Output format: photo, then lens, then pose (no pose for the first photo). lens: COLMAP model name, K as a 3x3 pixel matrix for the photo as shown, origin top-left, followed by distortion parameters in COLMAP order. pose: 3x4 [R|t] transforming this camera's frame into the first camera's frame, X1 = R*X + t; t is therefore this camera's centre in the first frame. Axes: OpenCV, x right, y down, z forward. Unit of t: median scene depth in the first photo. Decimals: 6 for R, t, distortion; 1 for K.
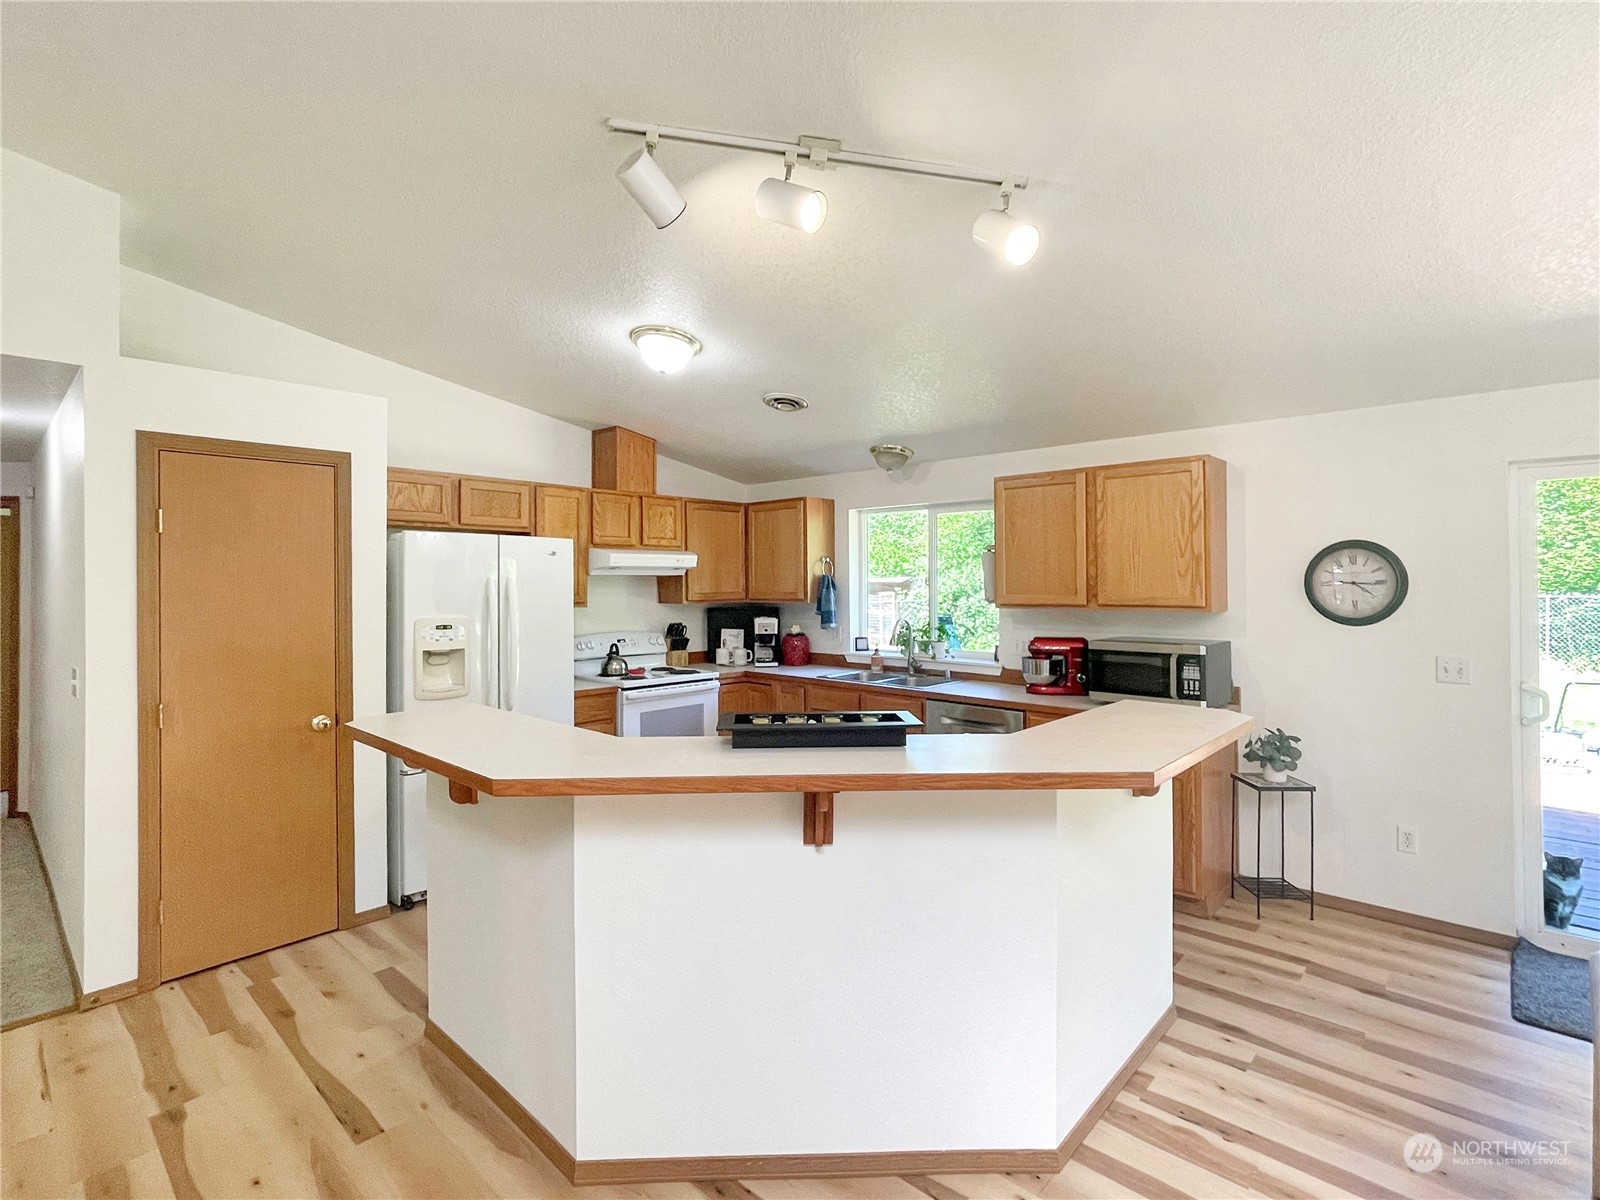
lens RADIAL K [[776.7, 0, 800.3], [0, 776.7, 560.5], [0, 0, 1]] dist [-0.002602, 0.000328]
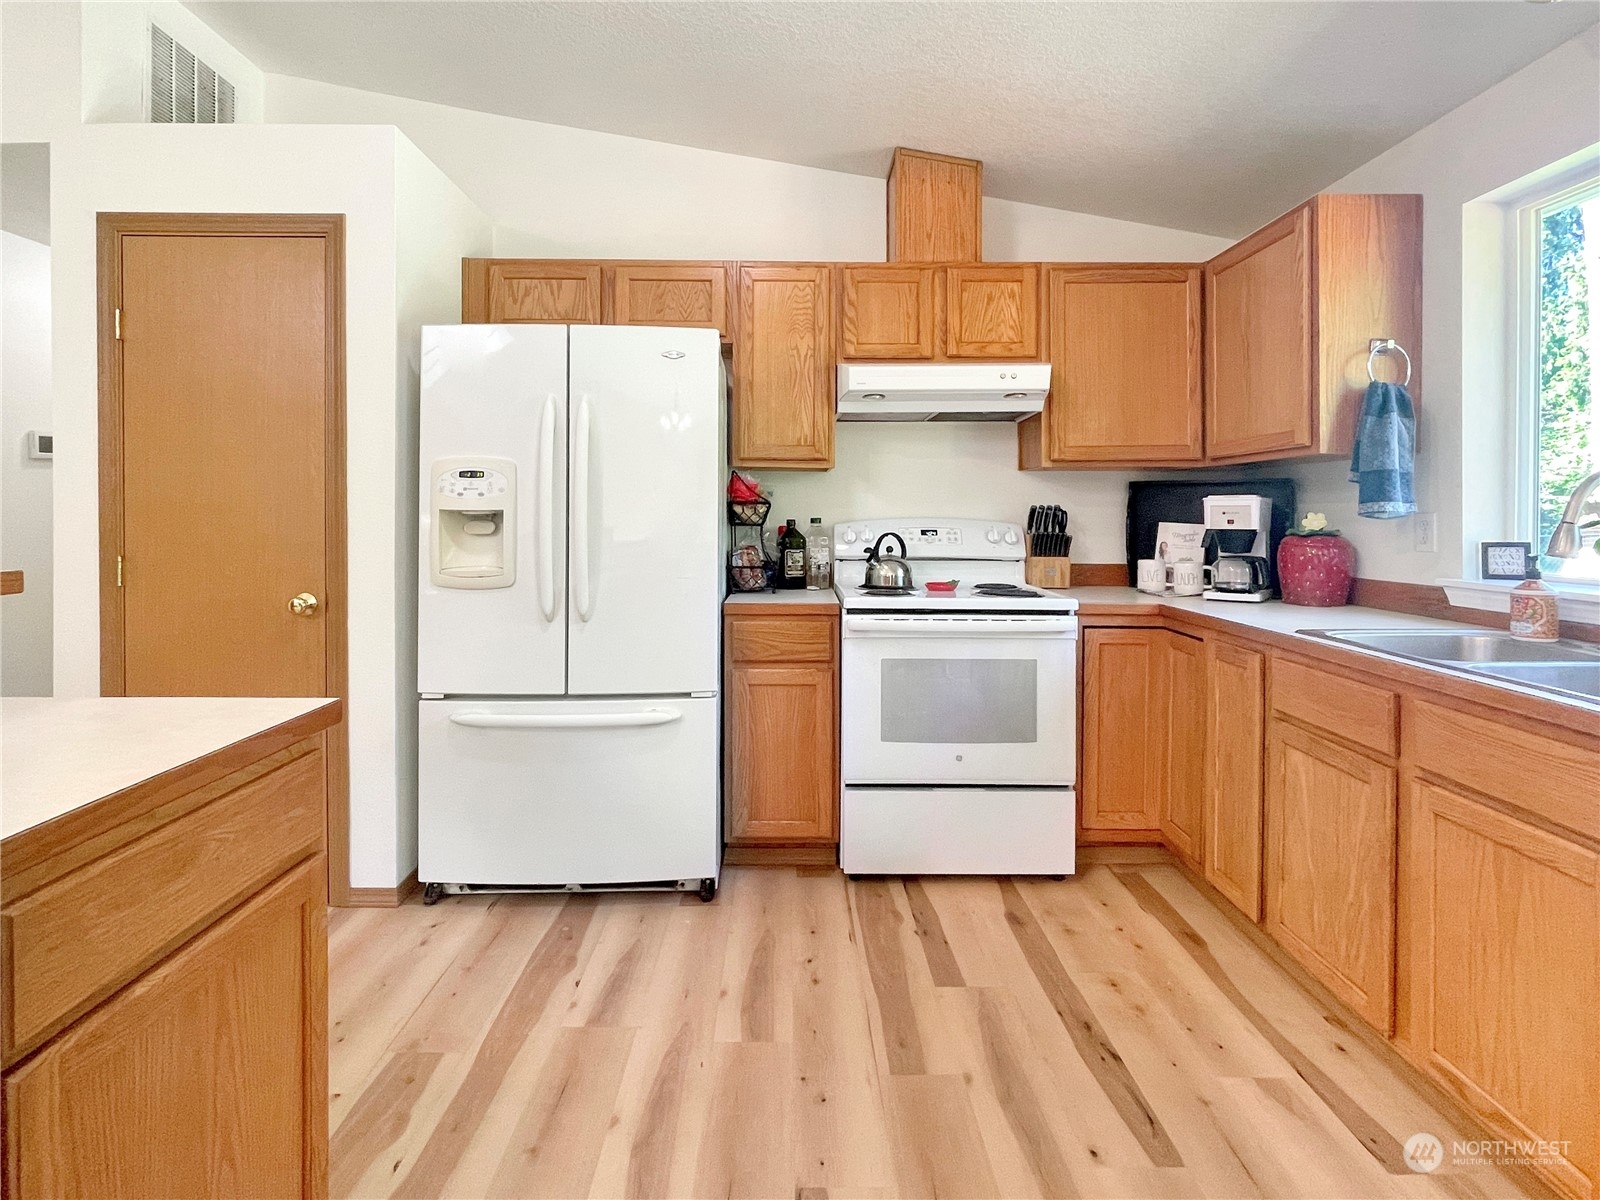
lens RADIAL K [[806.1, 0, 796.2], [0, 806.1, 510.9], [0, 0, 1]] dist [-0.000541, -0.000620]
pose [[0.686802, 0.001270, -0.726844, 0.131522], [0.016041, 0.999728, 0.016905, 0.074954], [0.726668, -0.023270, 0.686595, 0.513371]]
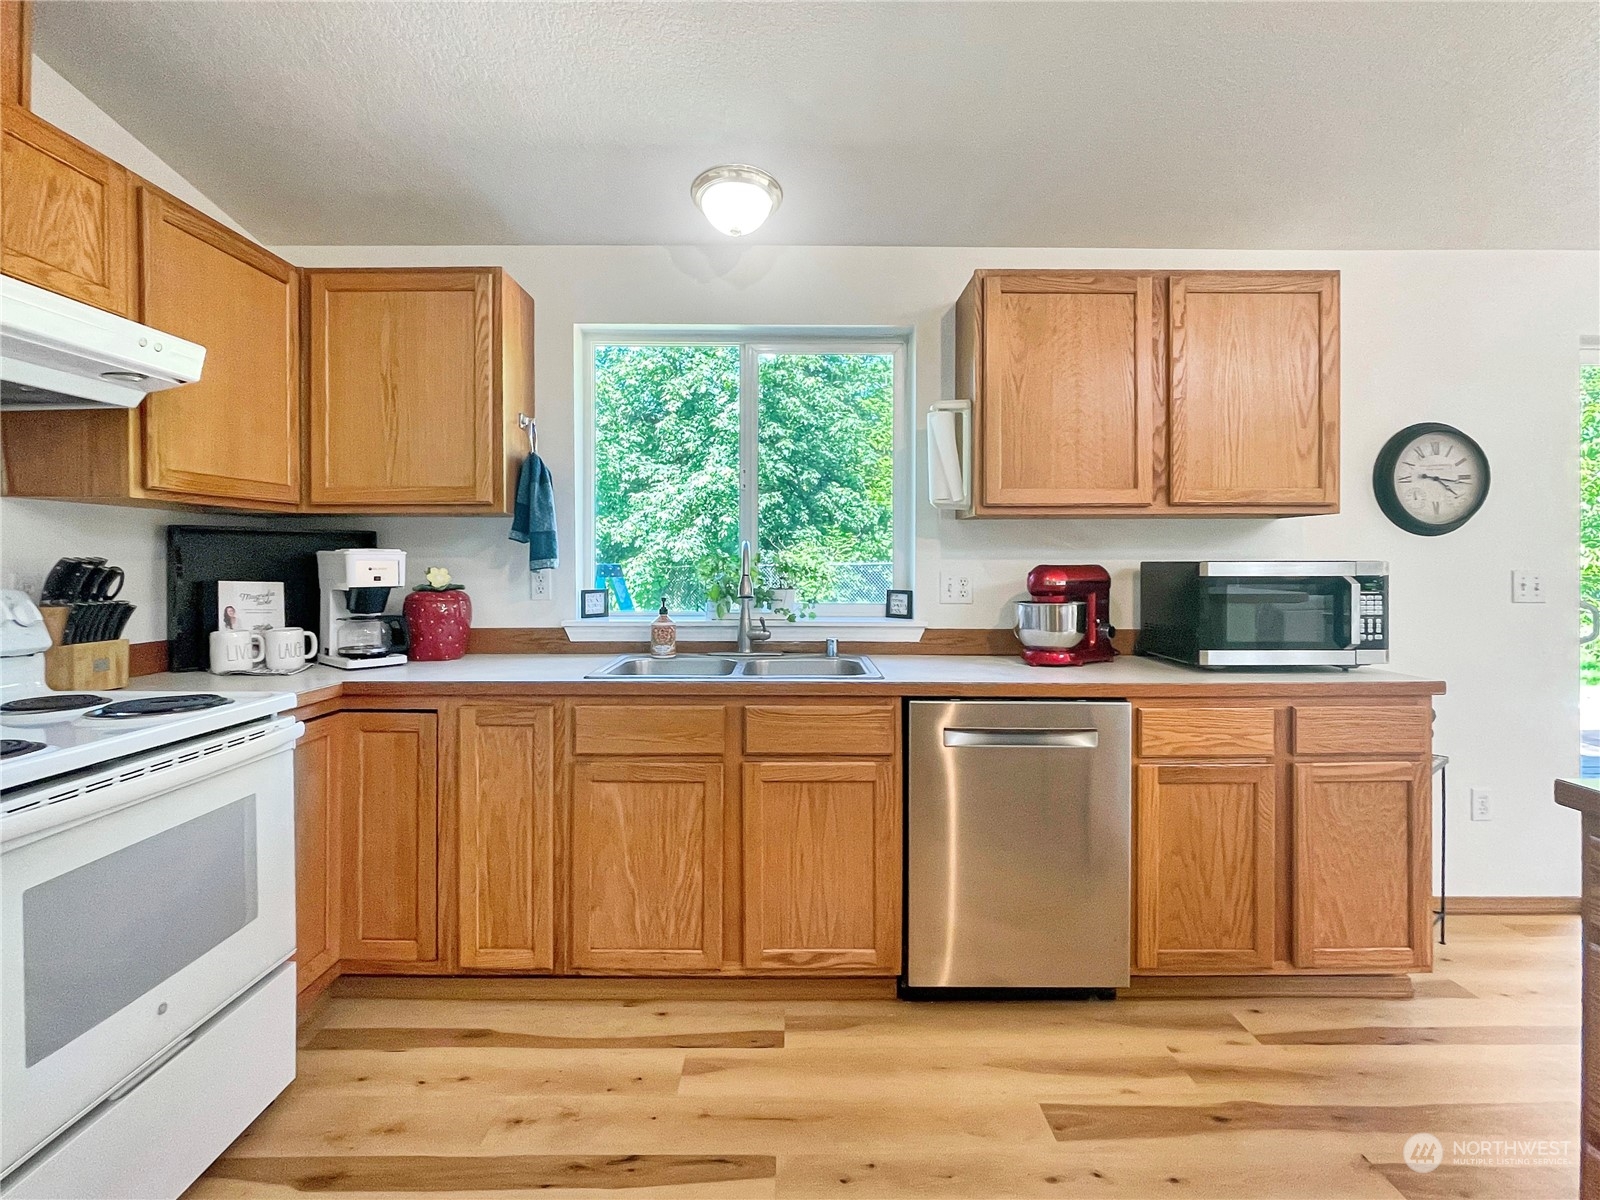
lens RADIAL K [[776.7, 0, 800.3], [0, 776.7, 560.5], [0, 0, 1]] dist [-0.002602, 0.000328]
pose [[0.727107, 0.003497, 0.686515, -0.171604], [-0.021025, 0.999631, 0.017176, 0.071994], [-0.686202, -0.026922, 0.726913, 0.576476]]
